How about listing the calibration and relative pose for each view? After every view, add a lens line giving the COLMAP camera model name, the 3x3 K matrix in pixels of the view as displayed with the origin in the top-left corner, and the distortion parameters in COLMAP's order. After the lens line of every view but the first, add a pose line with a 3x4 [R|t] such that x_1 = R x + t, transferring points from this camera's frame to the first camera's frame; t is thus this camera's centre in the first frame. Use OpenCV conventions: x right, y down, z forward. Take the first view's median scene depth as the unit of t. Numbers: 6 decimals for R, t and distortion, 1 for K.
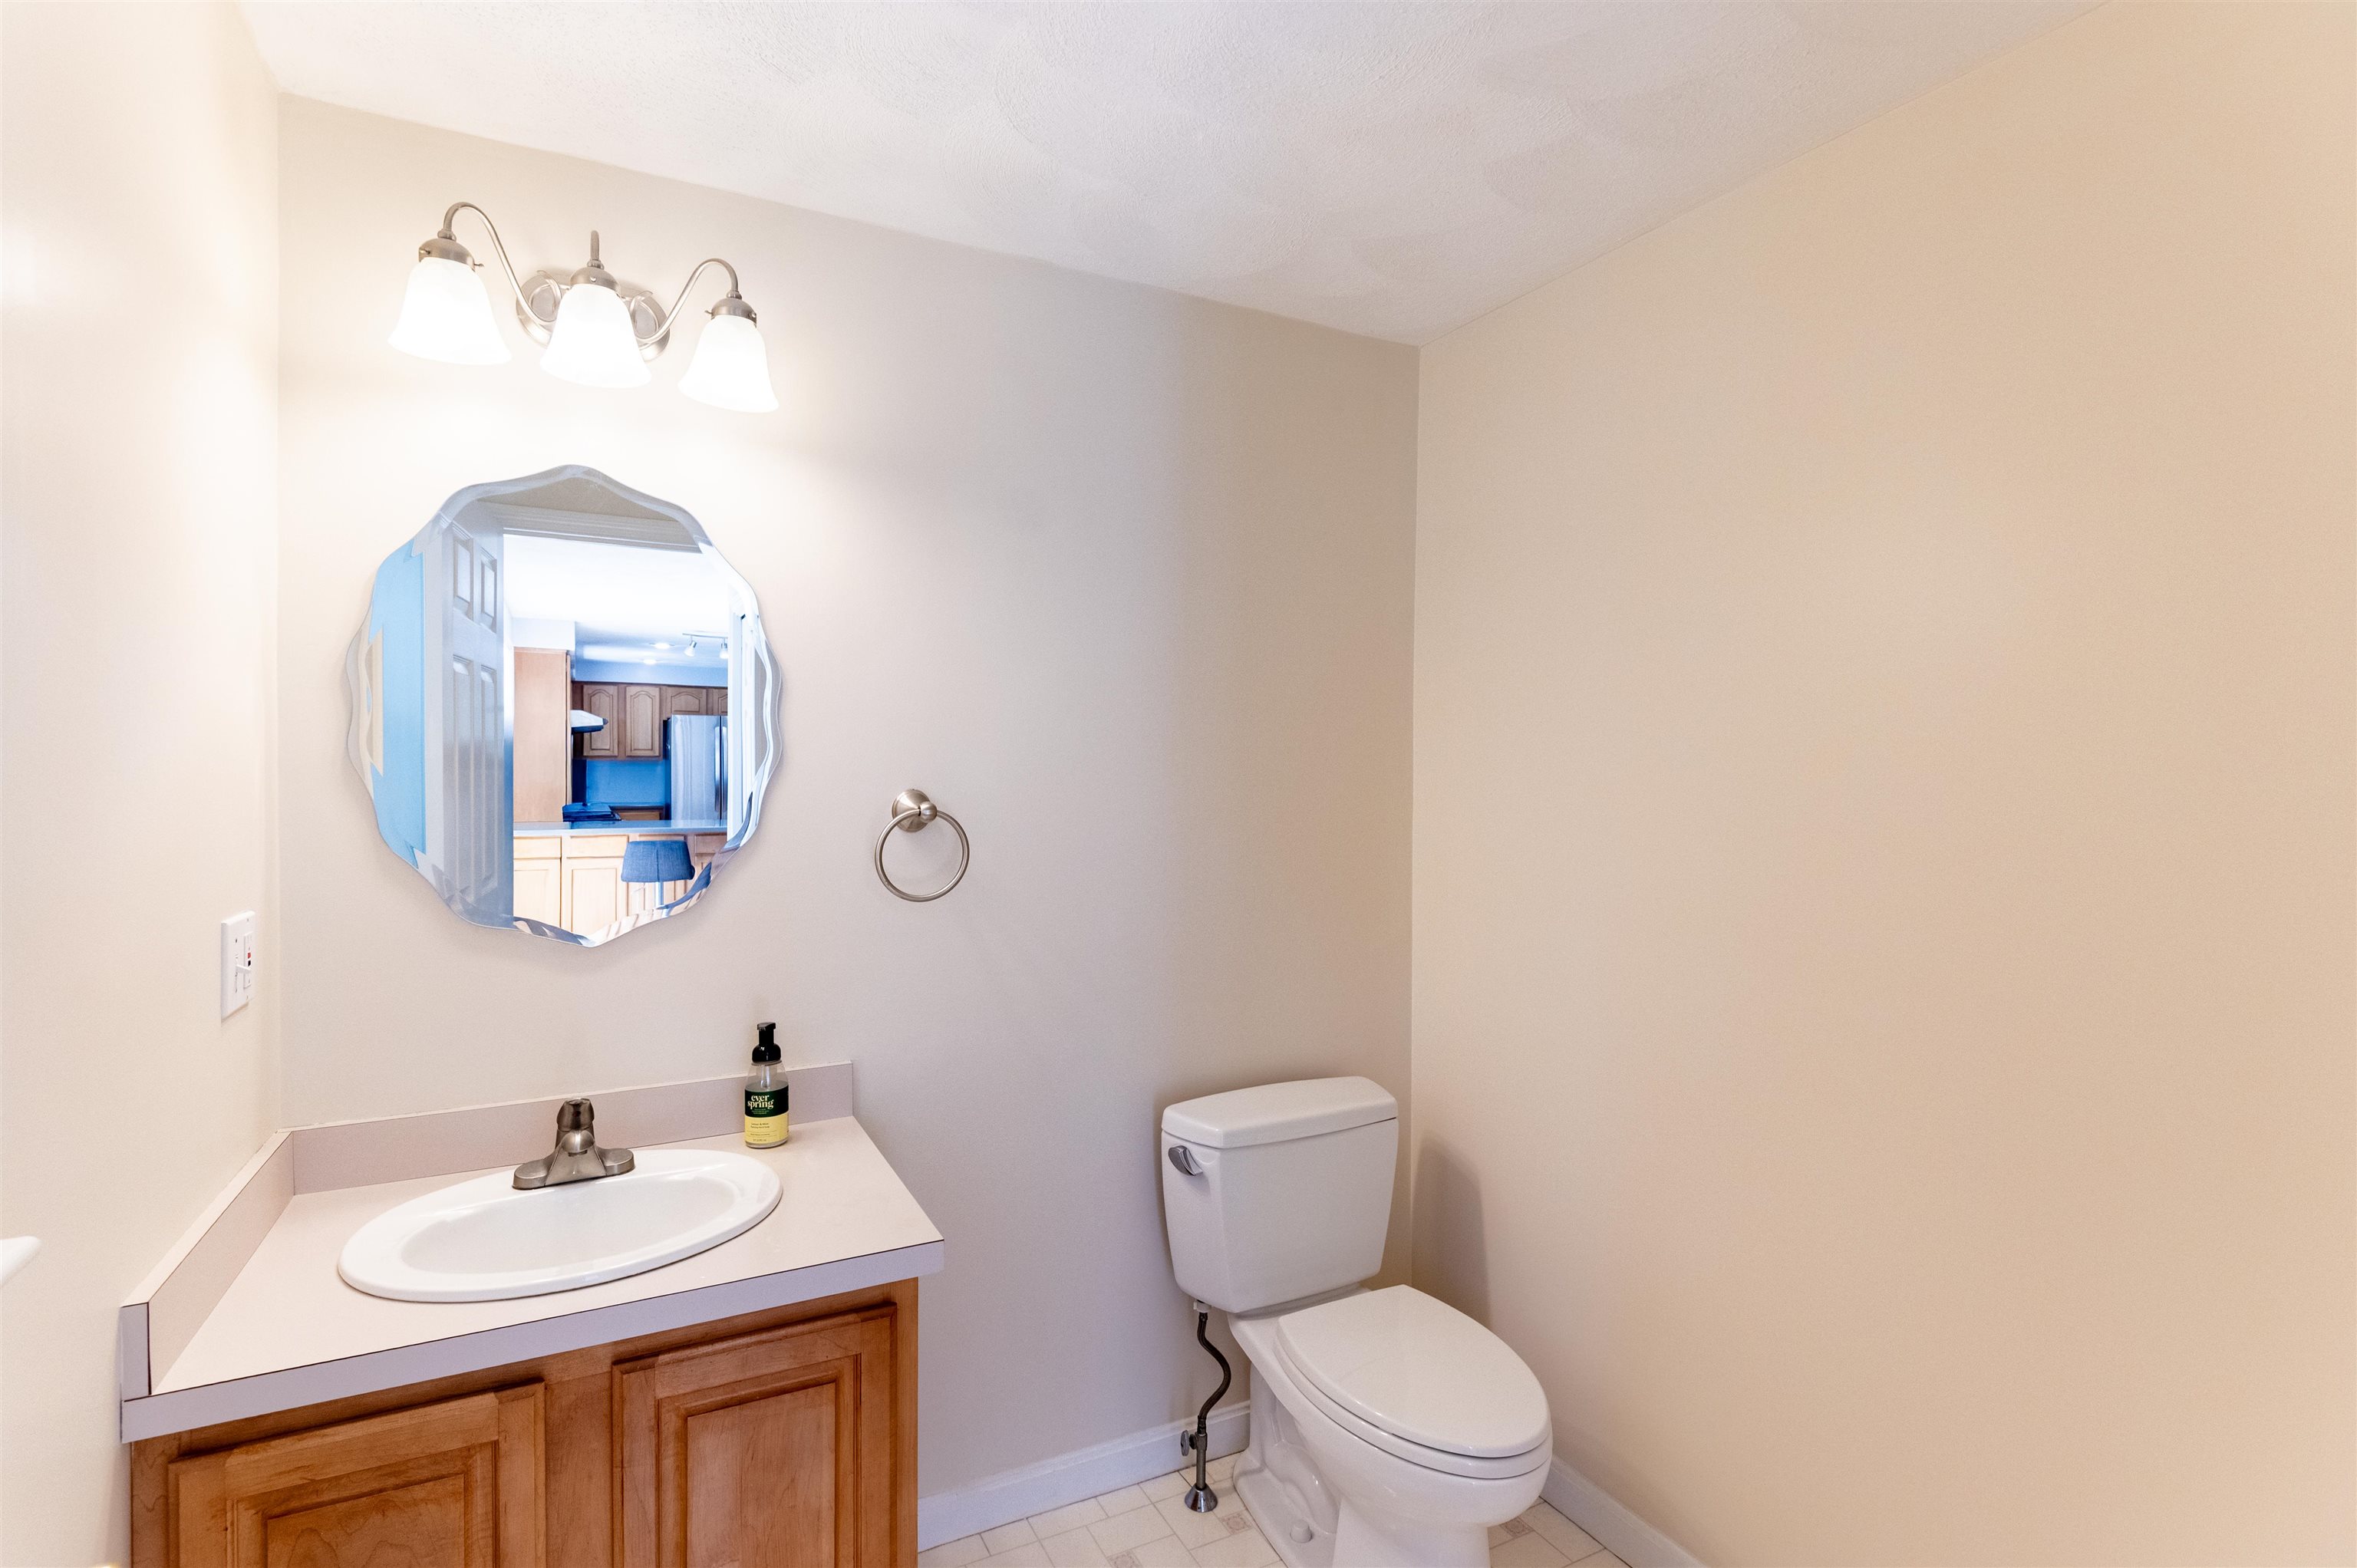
lens RADIAL K [[1069.8, 0, 1127.5], [0, 1069.8, 778.8], [0, 0, 1]] dist [0.017749, -0.014226]
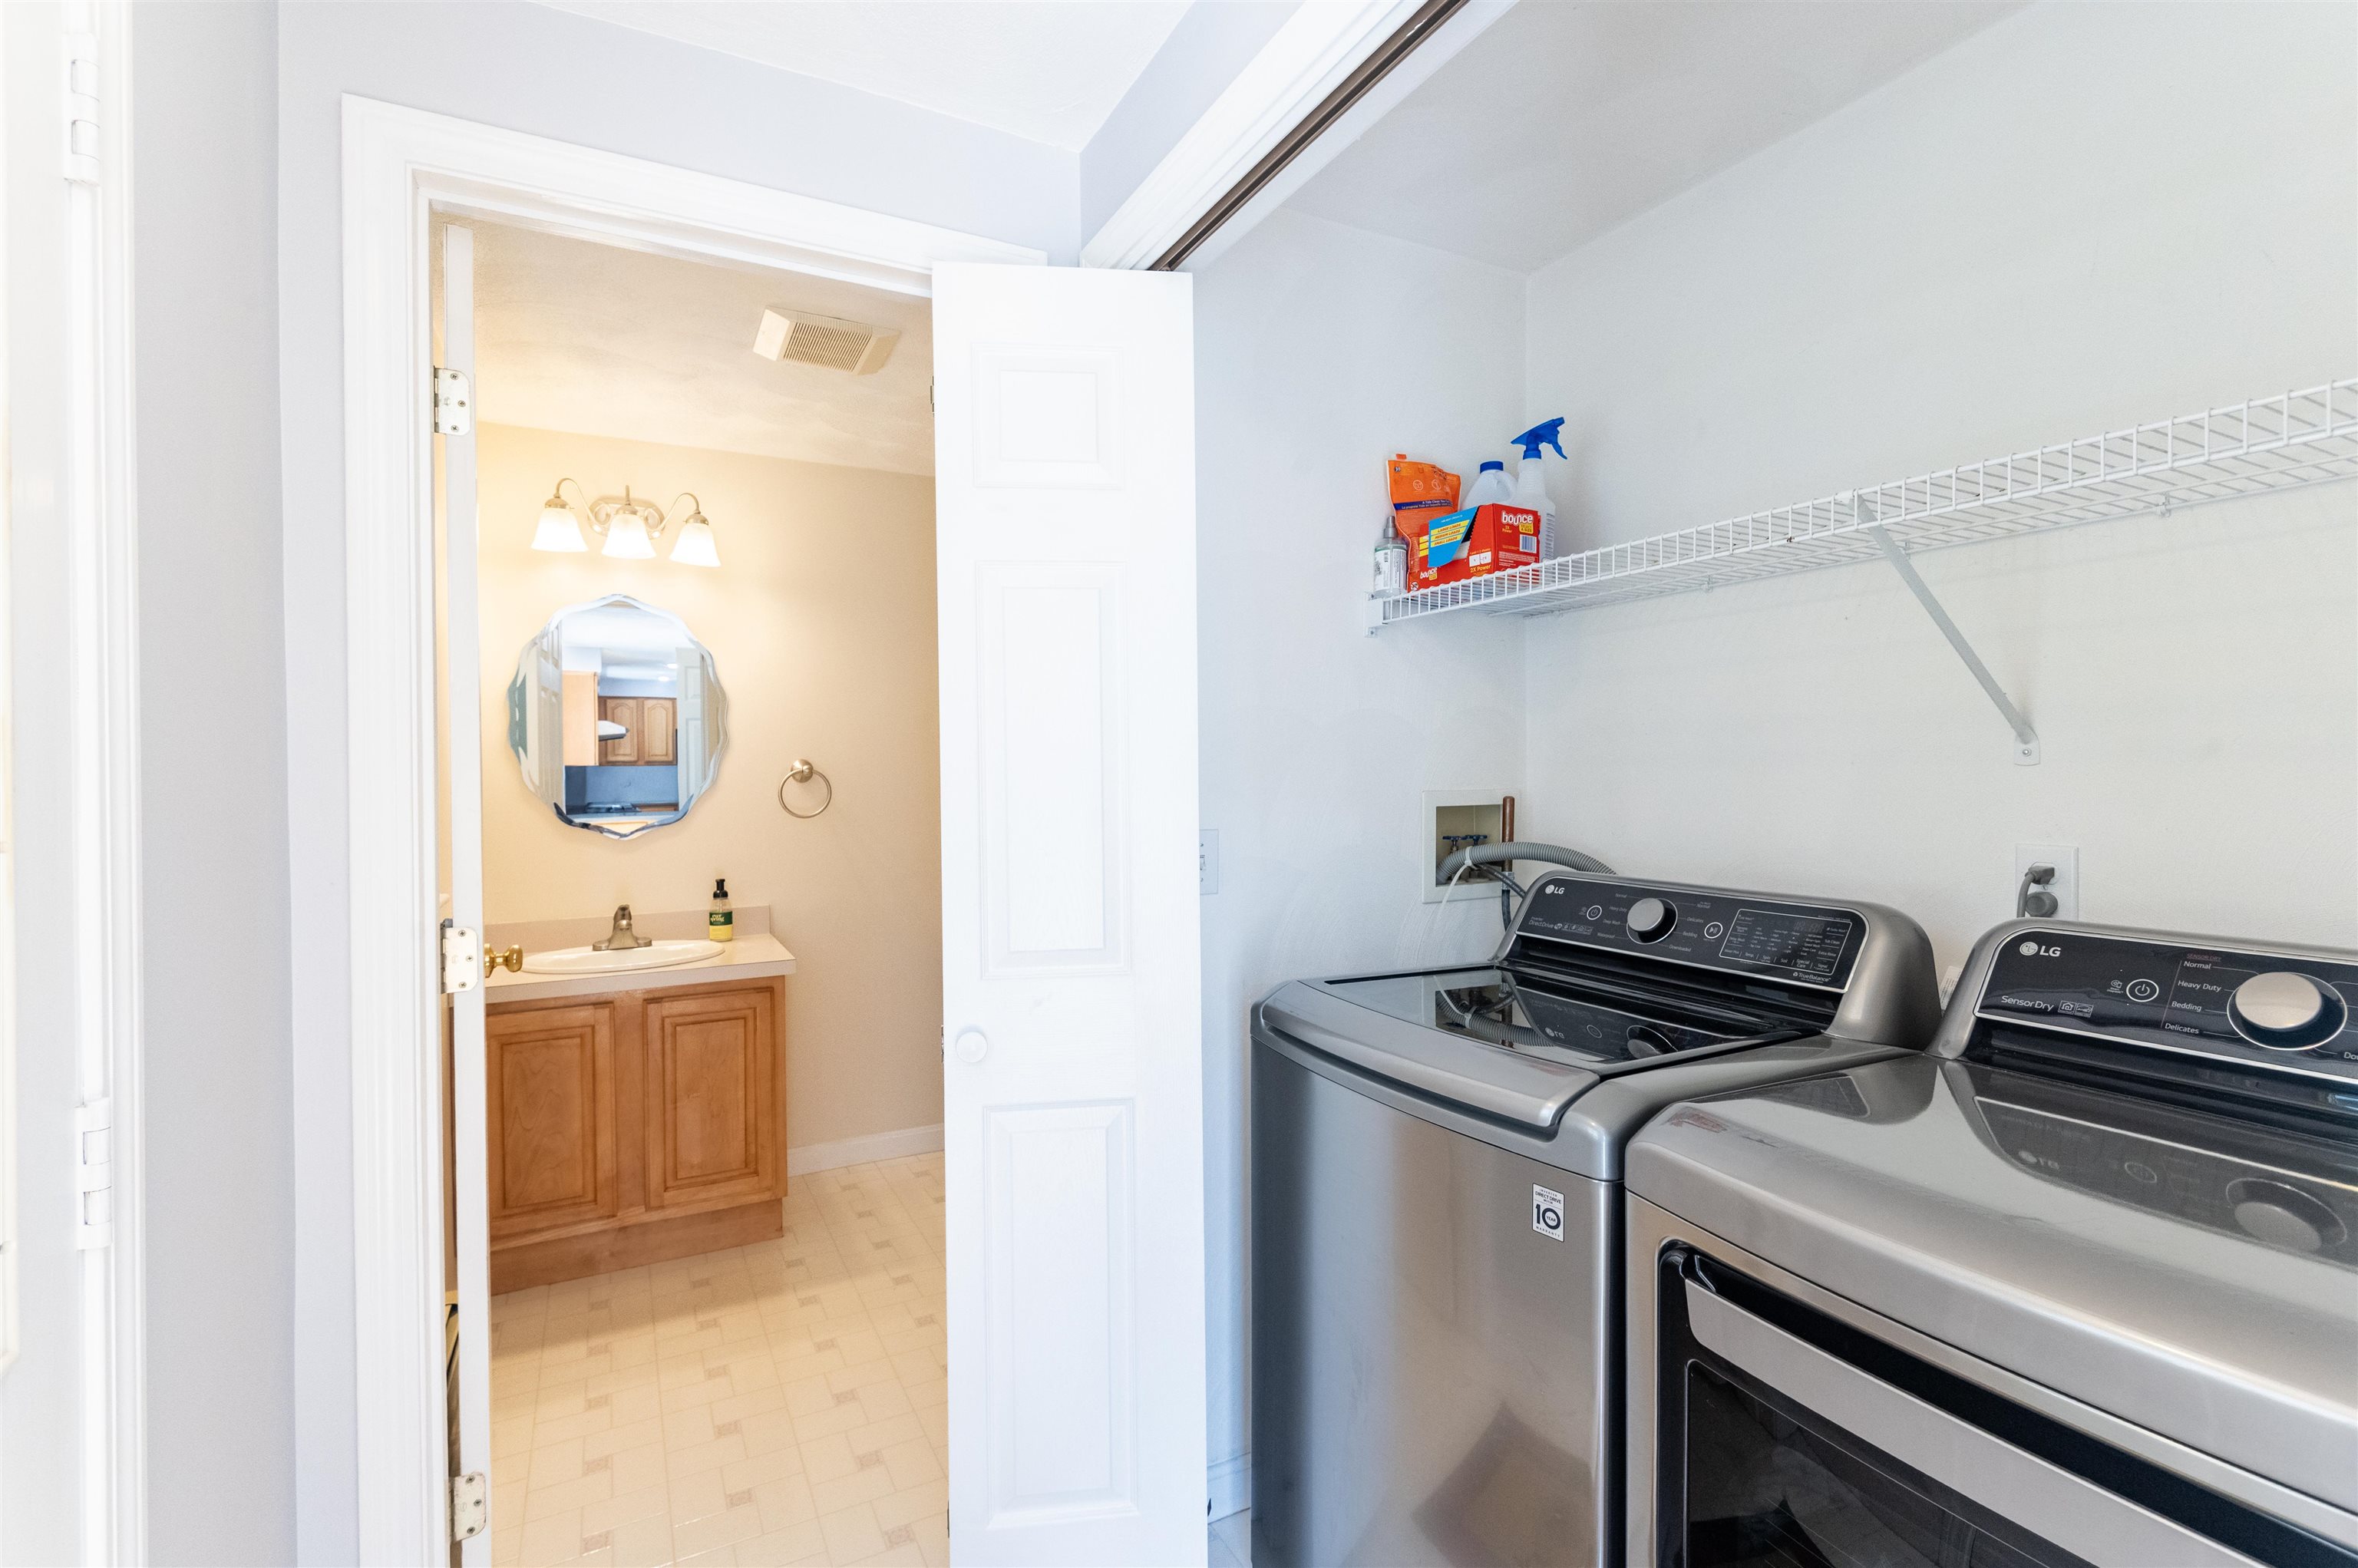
lens RADIAL K [[1066.3, 0, 1166.0], [0, 1066.3, 779.8], [0, 0, 1]] dist [0.021440, -0.012921]
pose [[0.999782, -0.013296, 0.016113, 0.473832], [0.013354, 0.999905, -0.003471, 0.072050], [-0.016065, 0.003686, 0.999864, -1.020161]]
